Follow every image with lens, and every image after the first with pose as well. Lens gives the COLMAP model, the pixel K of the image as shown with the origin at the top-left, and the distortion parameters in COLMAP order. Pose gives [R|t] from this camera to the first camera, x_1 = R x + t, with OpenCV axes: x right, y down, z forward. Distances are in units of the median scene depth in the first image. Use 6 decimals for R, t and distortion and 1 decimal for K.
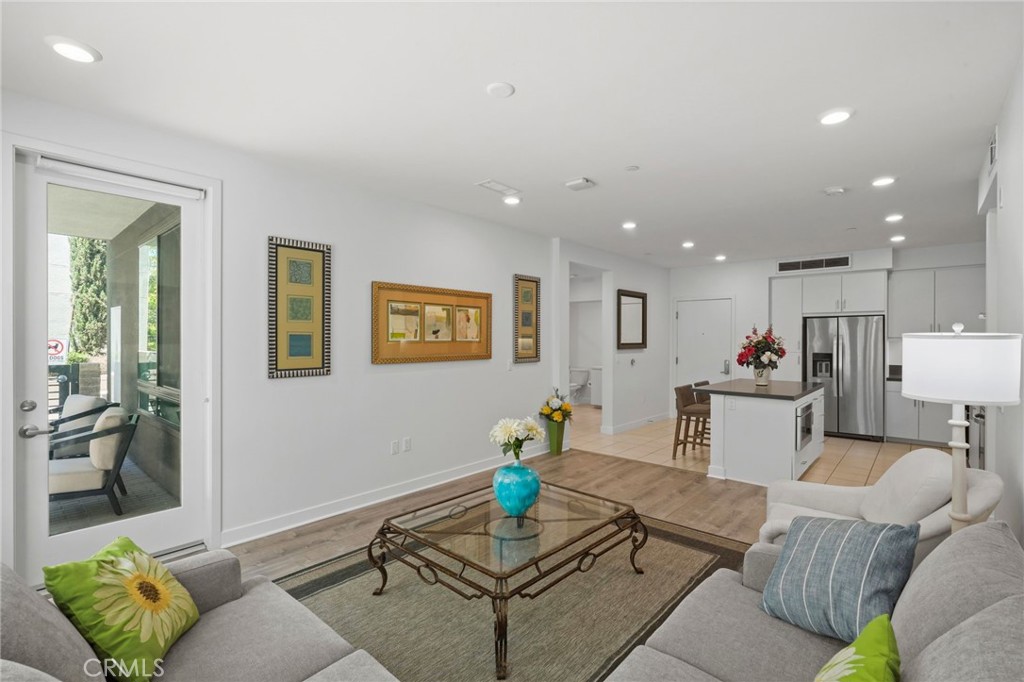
lens RADIAL K [[464.0, 0, 512.0], [0, 464.0, 341.0], [0, 0, 1]] dist [-0.000778, -0.000154]
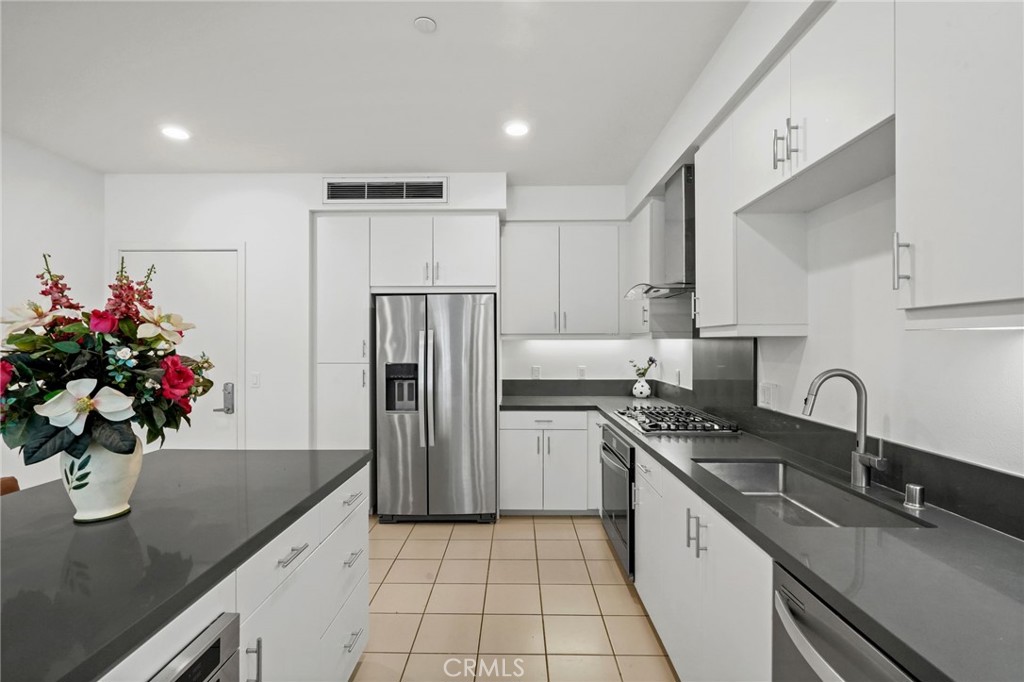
lens RADIAL K [[464.0, 0, 512.0], [0, 464.0, 341.0], [0, 0, 1]] dist [-0.000778, -0.000154]
pose [[0.757485, 0.001136, 0.652852, 0.431438], [0.006261, 0.999940, -0.009004, 0.006344], [-0.652823, 0.010908, 0.757432, 0.537407]]
